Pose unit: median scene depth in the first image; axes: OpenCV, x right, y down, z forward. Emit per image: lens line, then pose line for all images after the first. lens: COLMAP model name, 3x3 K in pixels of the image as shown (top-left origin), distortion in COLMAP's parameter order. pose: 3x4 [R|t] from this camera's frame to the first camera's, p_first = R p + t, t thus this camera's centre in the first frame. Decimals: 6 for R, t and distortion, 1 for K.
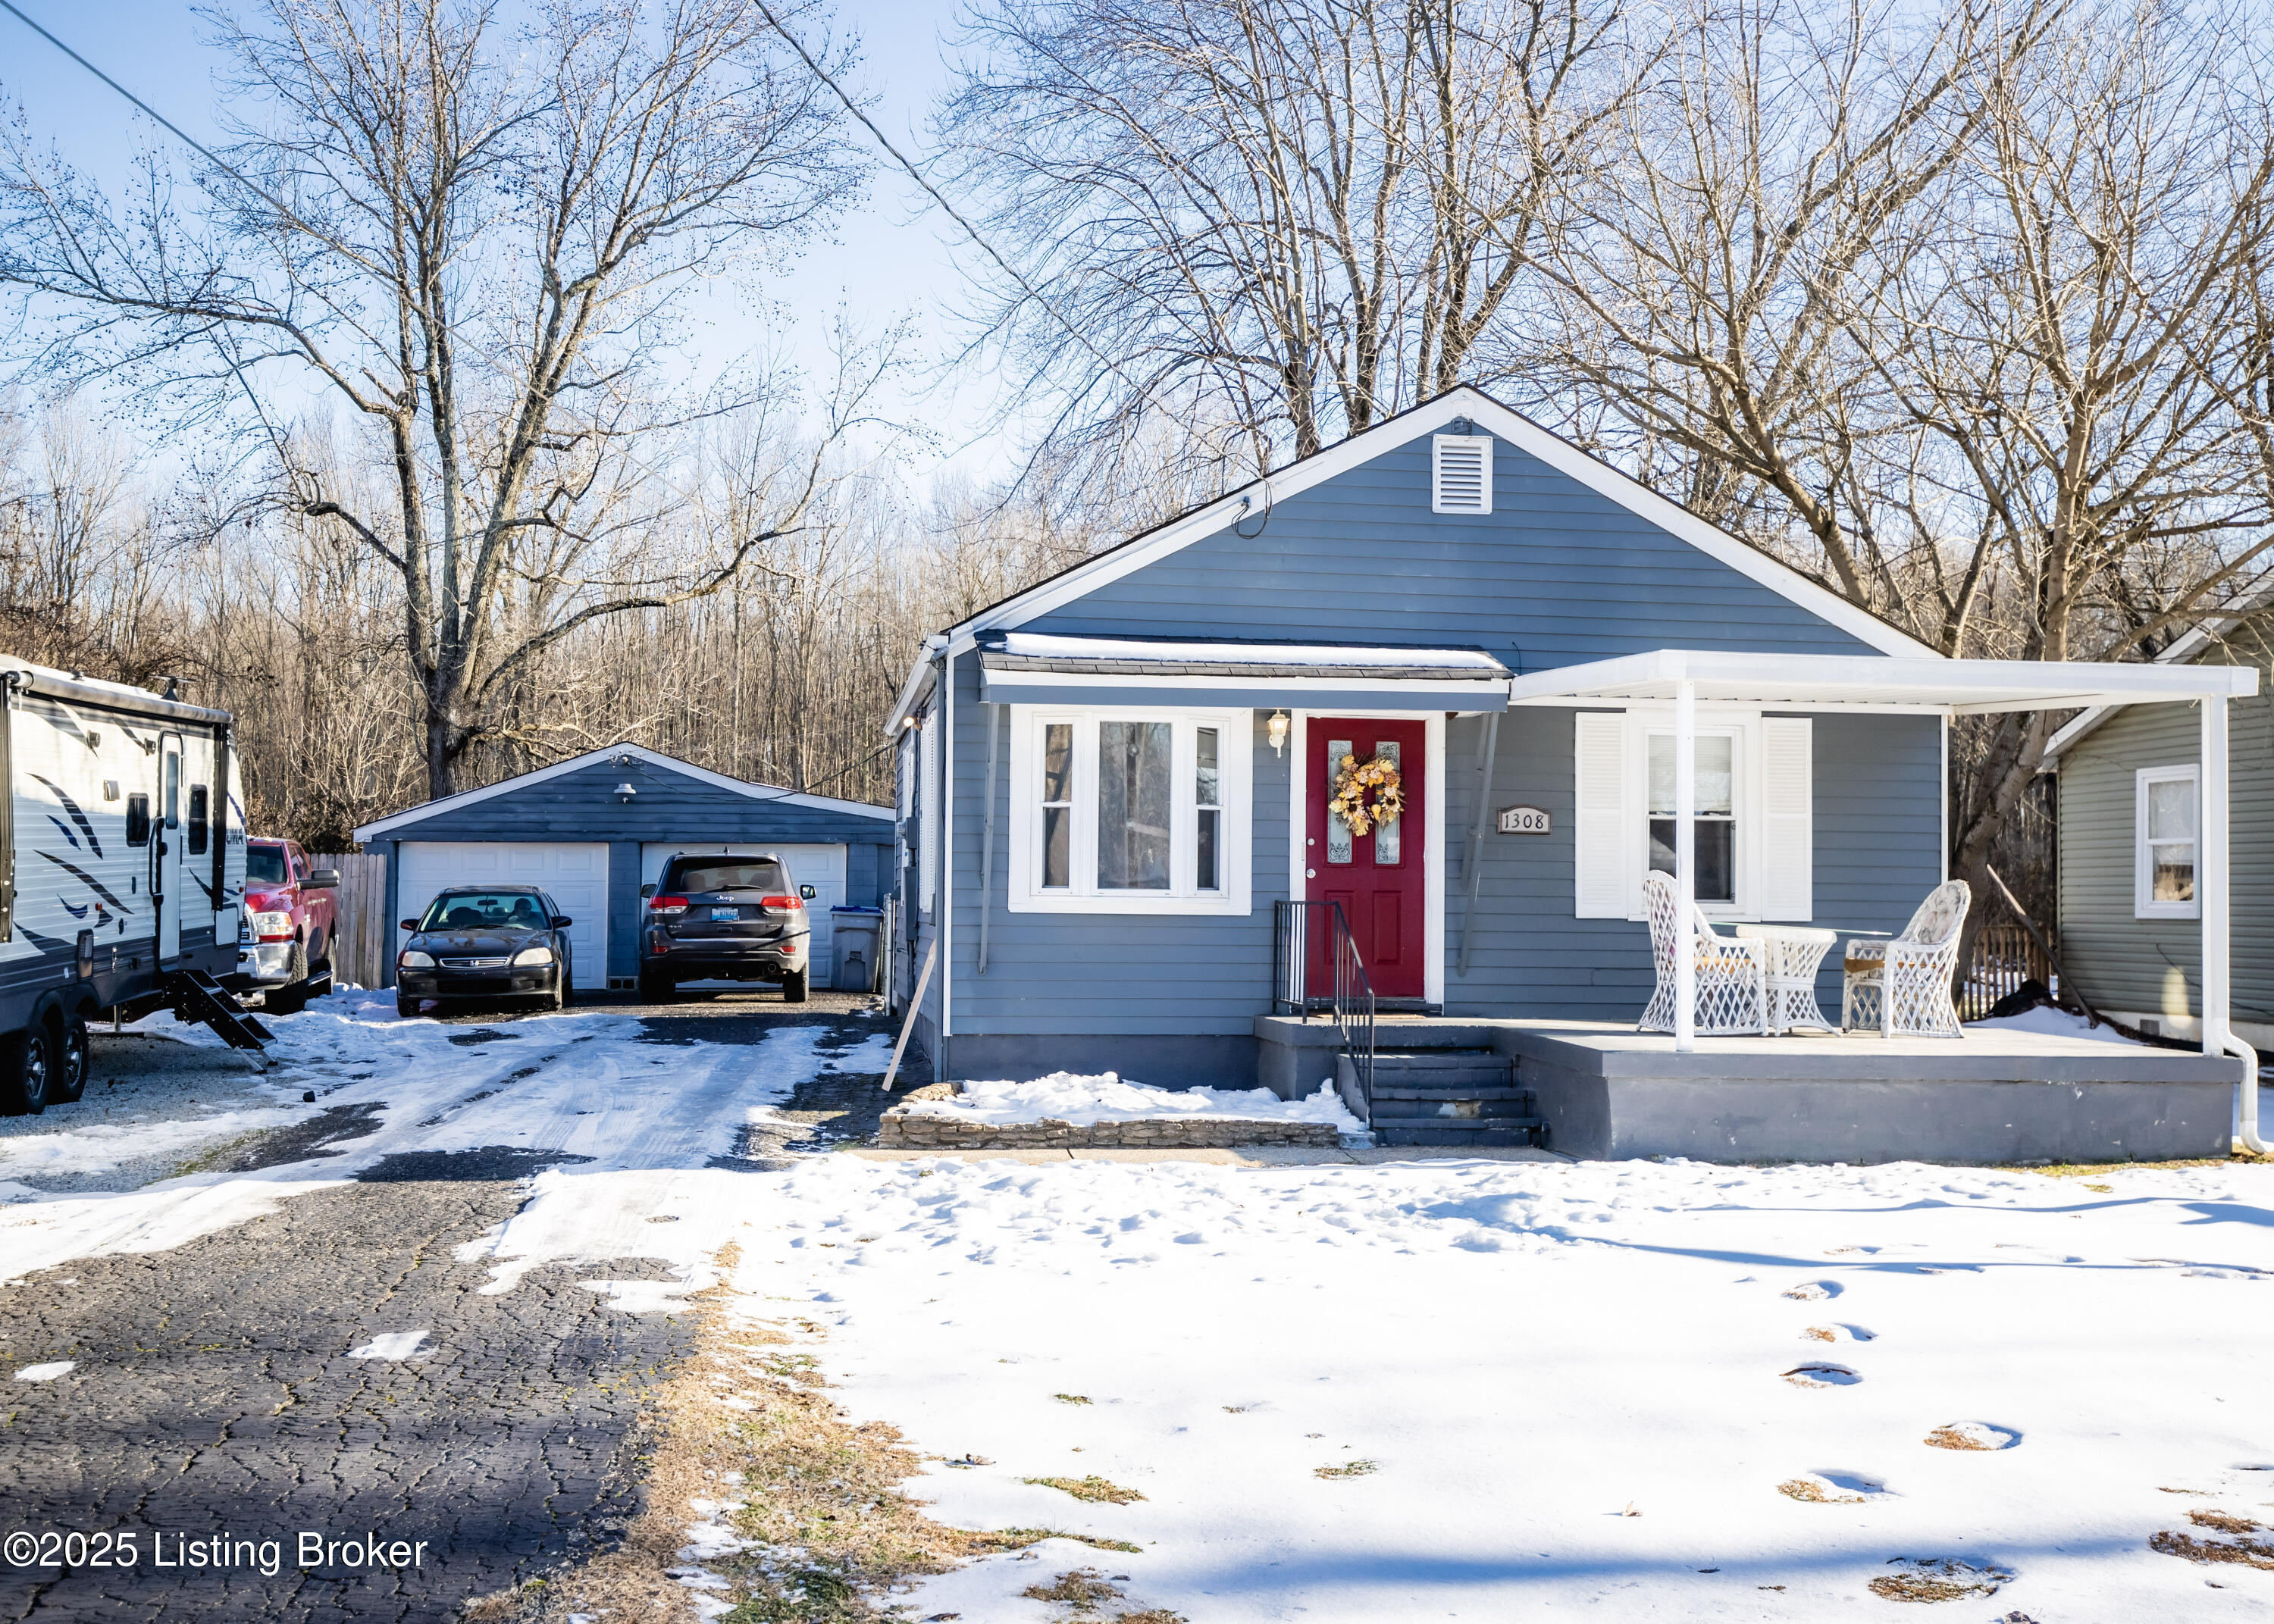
lens RADIAL K [[2339.9, 0, 1180.4], [0, 2339.9, 803.8], [0, 0, 1]] dist [0.027768, -0.006719]
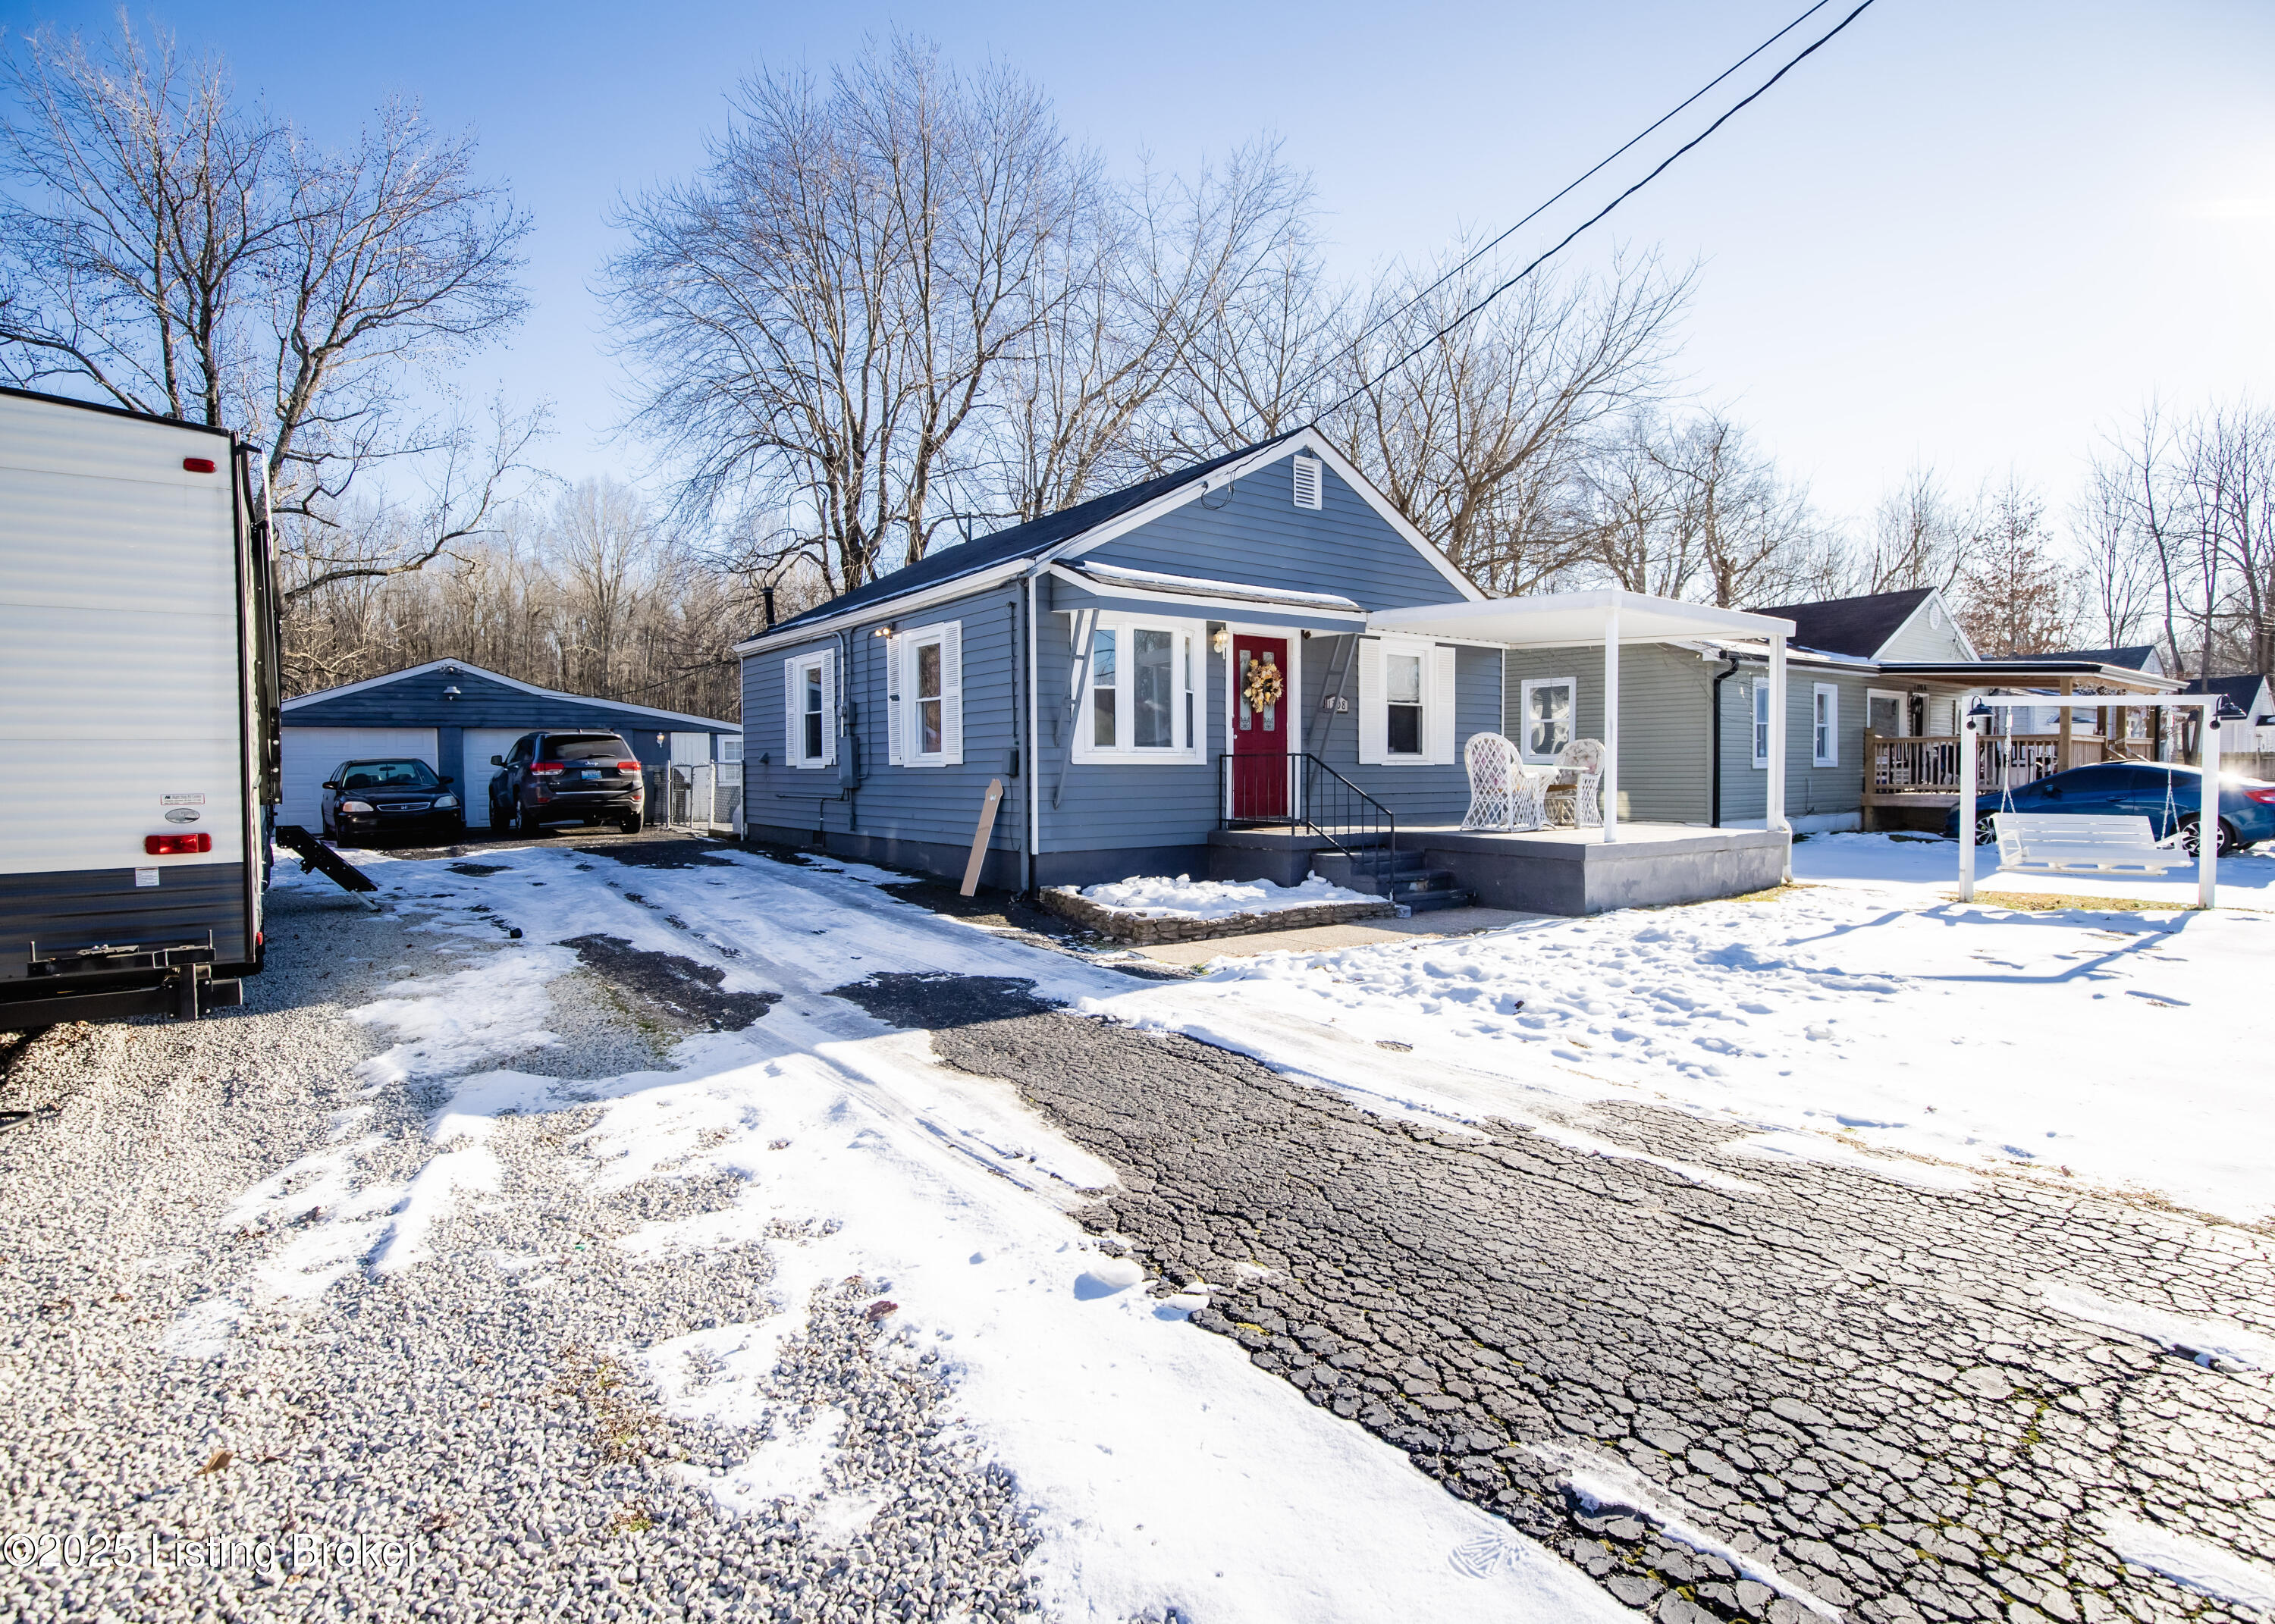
lens RADIAL K [[1120.7, 0, 1139.7], [0, 1120.7, 799.4], [0, 0, 1]] dist [-0.031005, 0.000847]
pose [[0.887868, -0.026927, 0.459309, -0.173817], [-0.006173, 0.997499, 0.070411, 0.010157], [-0.460056, -0.065351, 0.885481, 0.196497]]
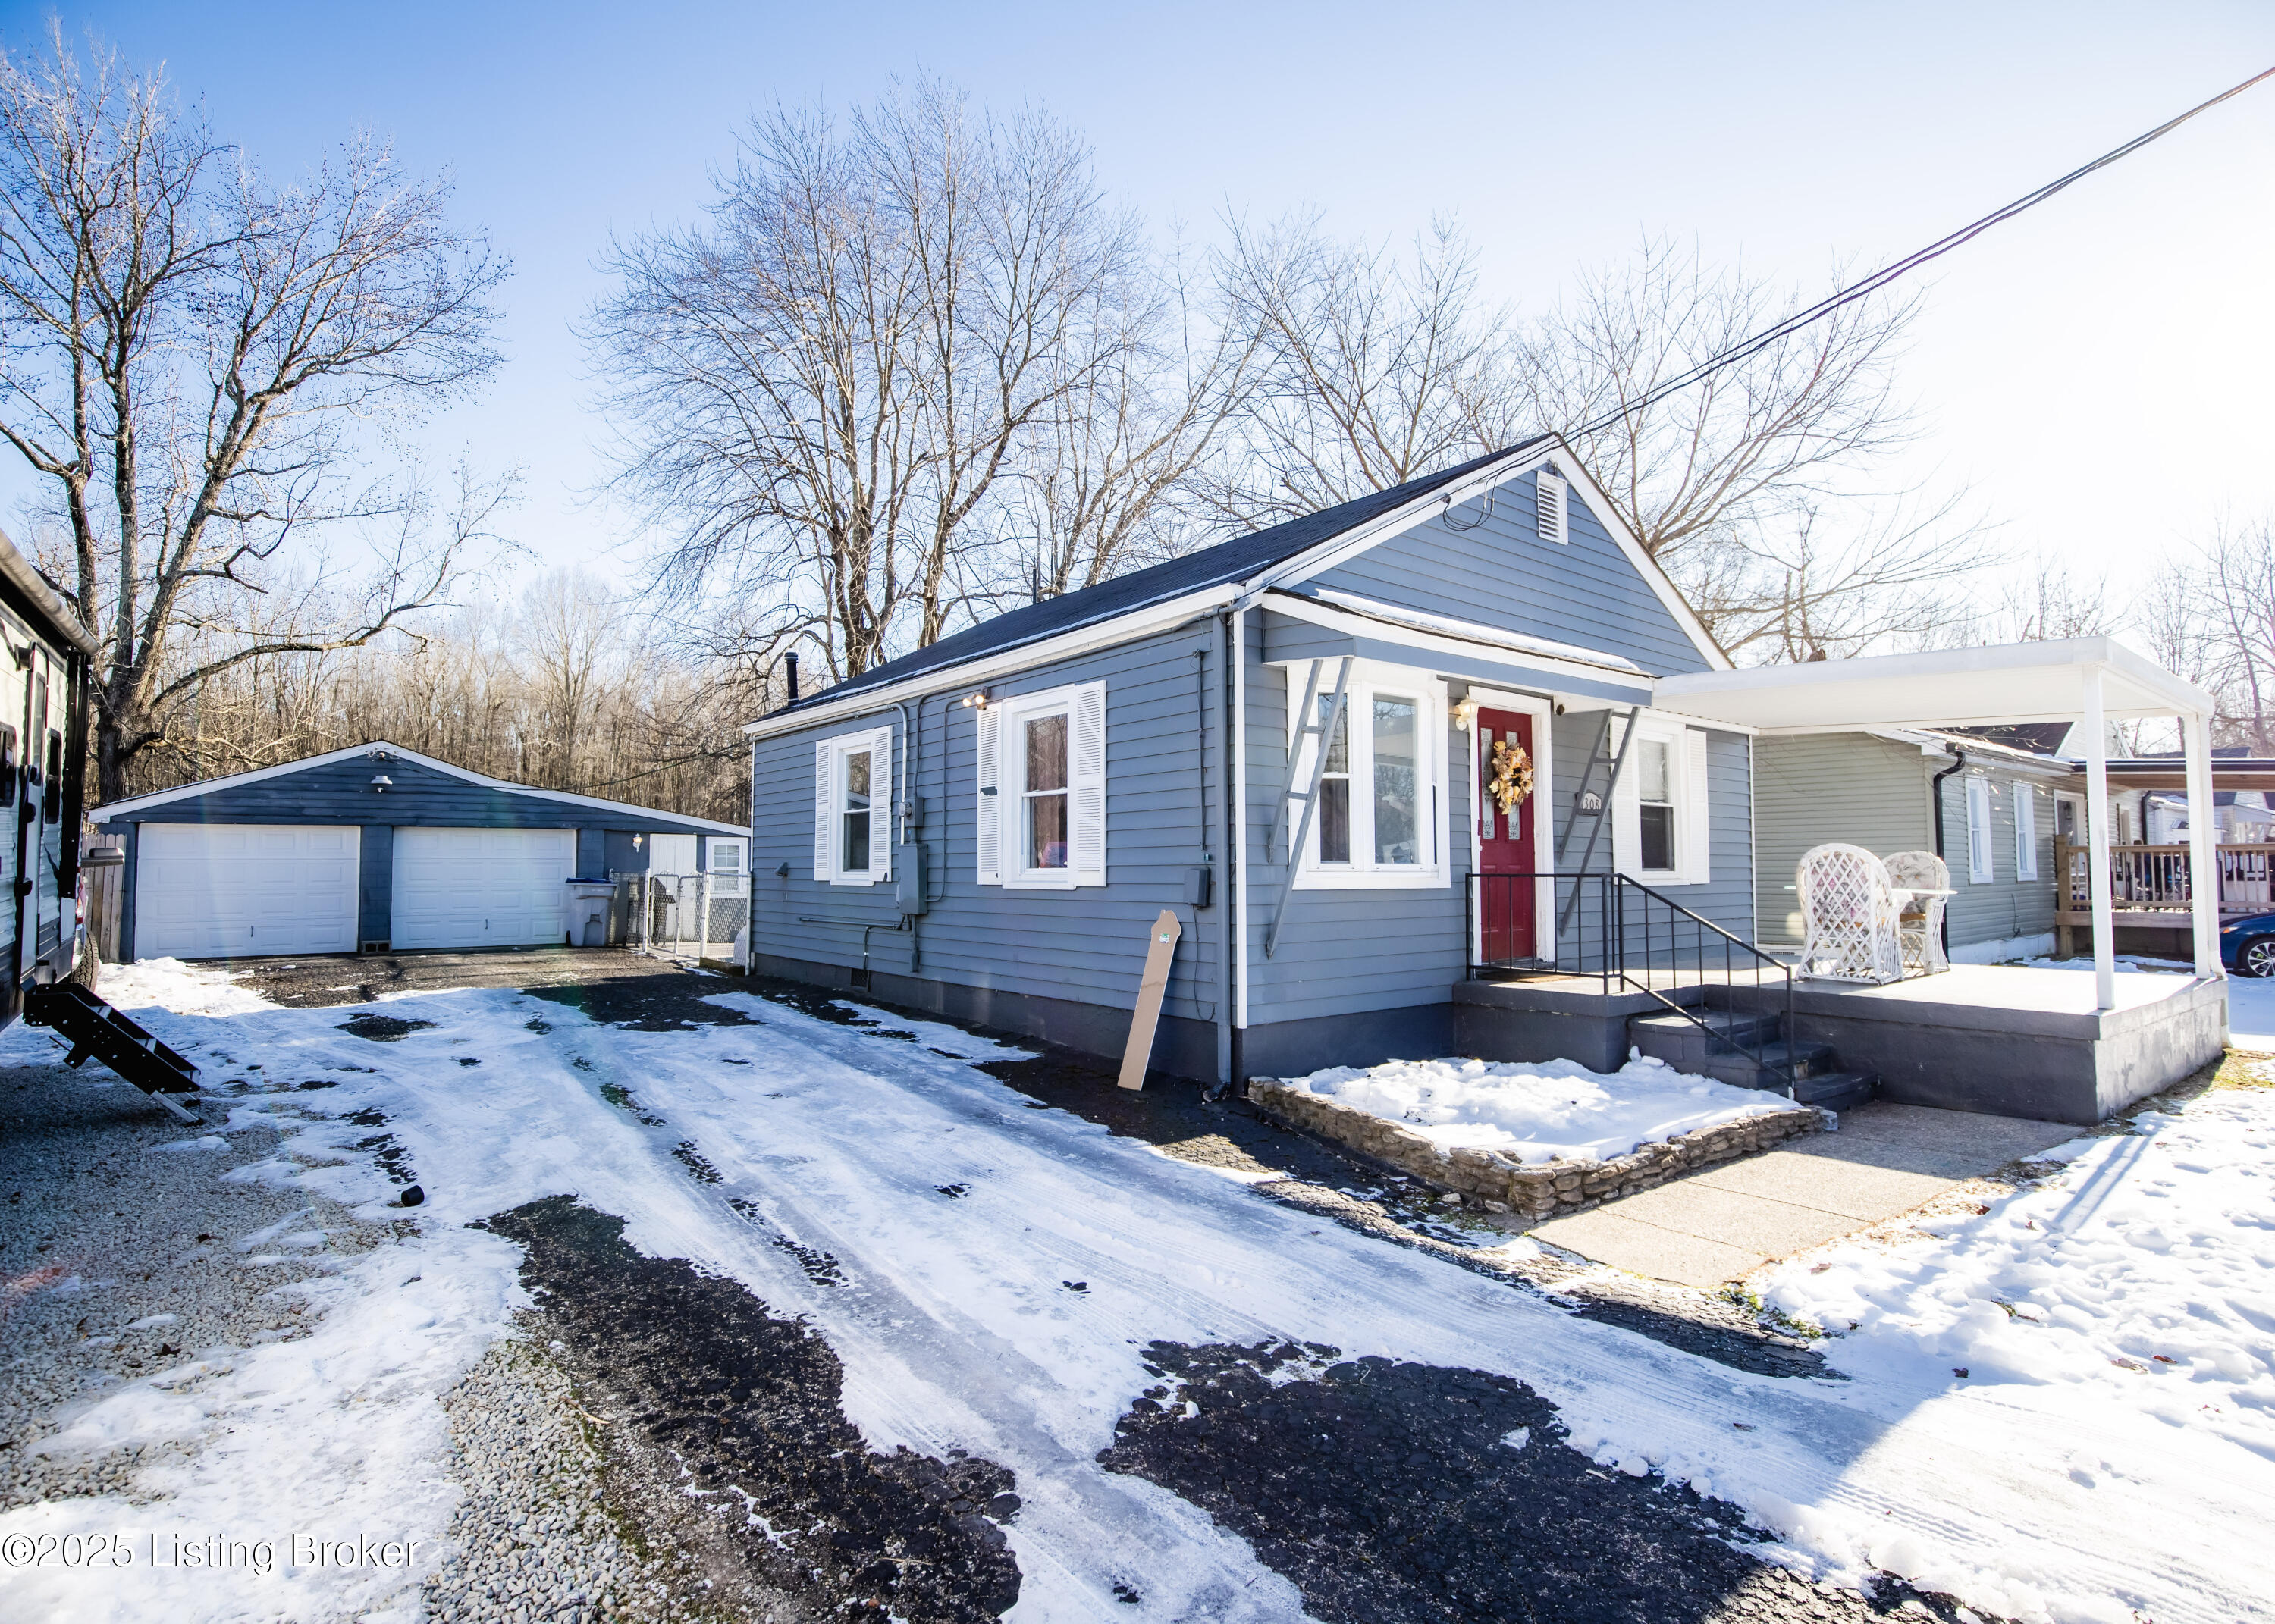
lens RADIAL K [[1132.5, 0, 1156.7], [0, 1132.5, 807.5], [0, 0, 1]] dist [-0.029220, 0.001577]
pose [[0.869831, 0.016610, 0.493070, -0.172928], [-0.011666, 0.999846, -0.013102, 0.010161], [-0.493212, 0.005644, 0.869891, 0.319635]]
